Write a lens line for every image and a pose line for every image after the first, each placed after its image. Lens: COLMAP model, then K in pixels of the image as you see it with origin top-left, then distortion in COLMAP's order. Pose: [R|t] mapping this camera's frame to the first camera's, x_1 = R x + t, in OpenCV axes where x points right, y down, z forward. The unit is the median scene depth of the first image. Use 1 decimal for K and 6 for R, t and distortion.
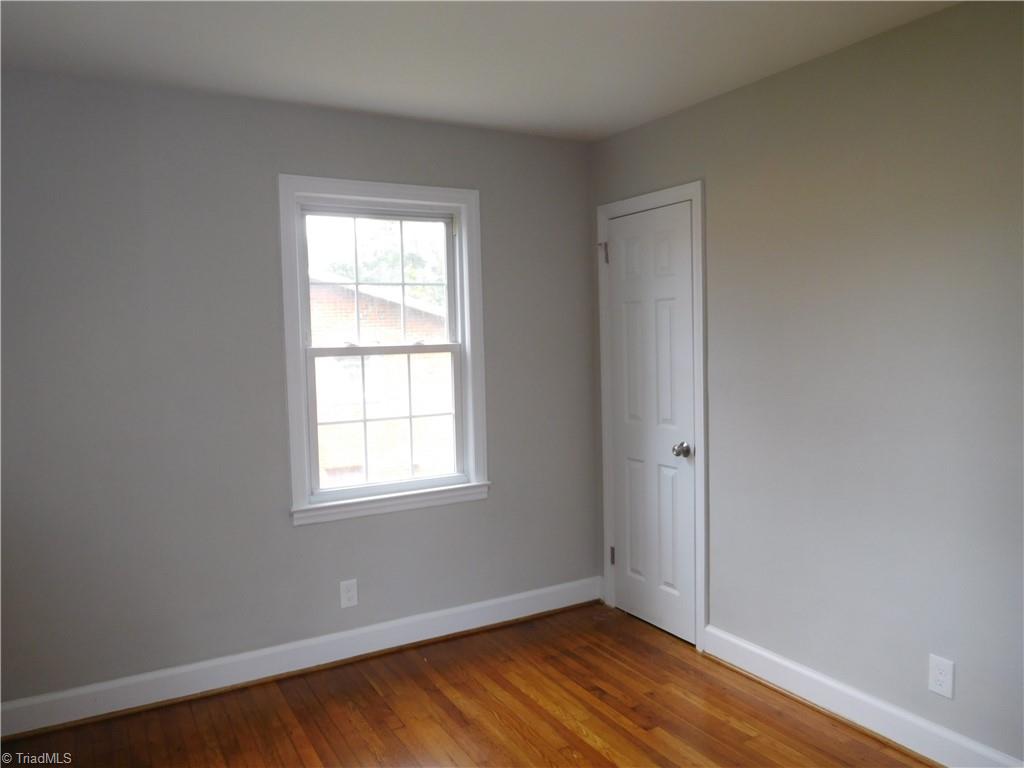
lens RADIAL K [[770.4, 0, 494.8], [0, 770.4, 387.4], [0, 0, 1]] dist [-0.005103, 0.009753]
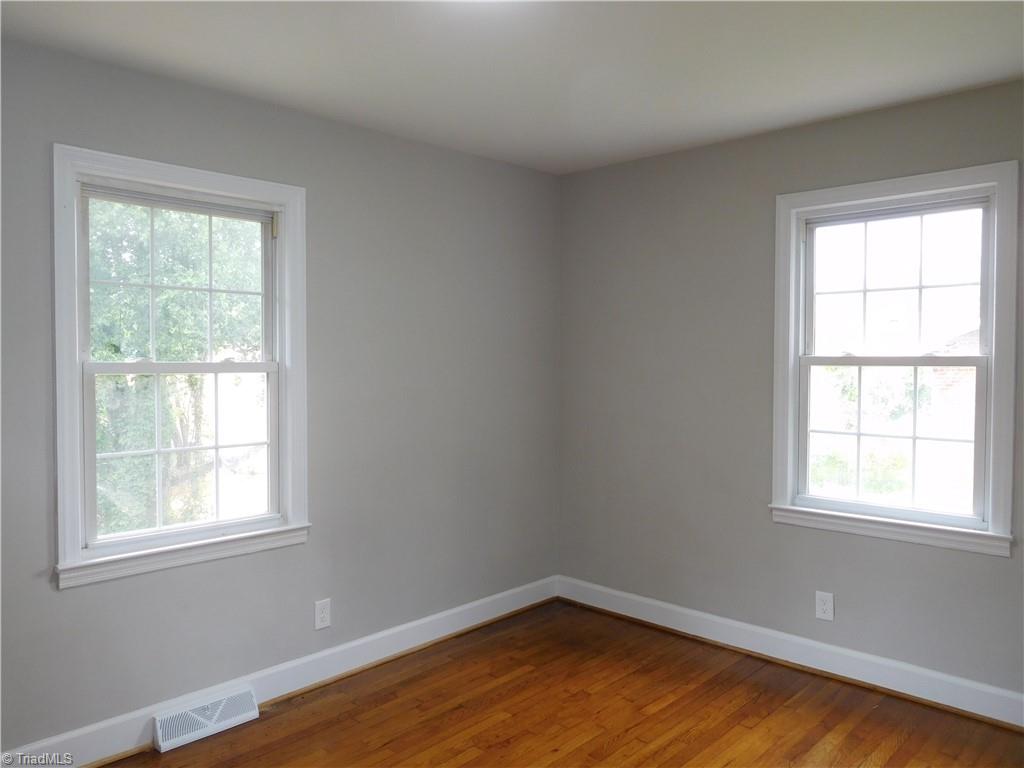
lens RADIAL K [[770.4, 0, 509.6], [0, 770.4, 375.3], [0, 0, 1]] dist [-0.005103, 0.009753]
pose [[0.271968, 0.045729, -0.961219, 0.643083], [-0.054305, 0.998008, 0.032113, -0.038124], [0.960773, 0.043466, 0.273910, 0.329789]]
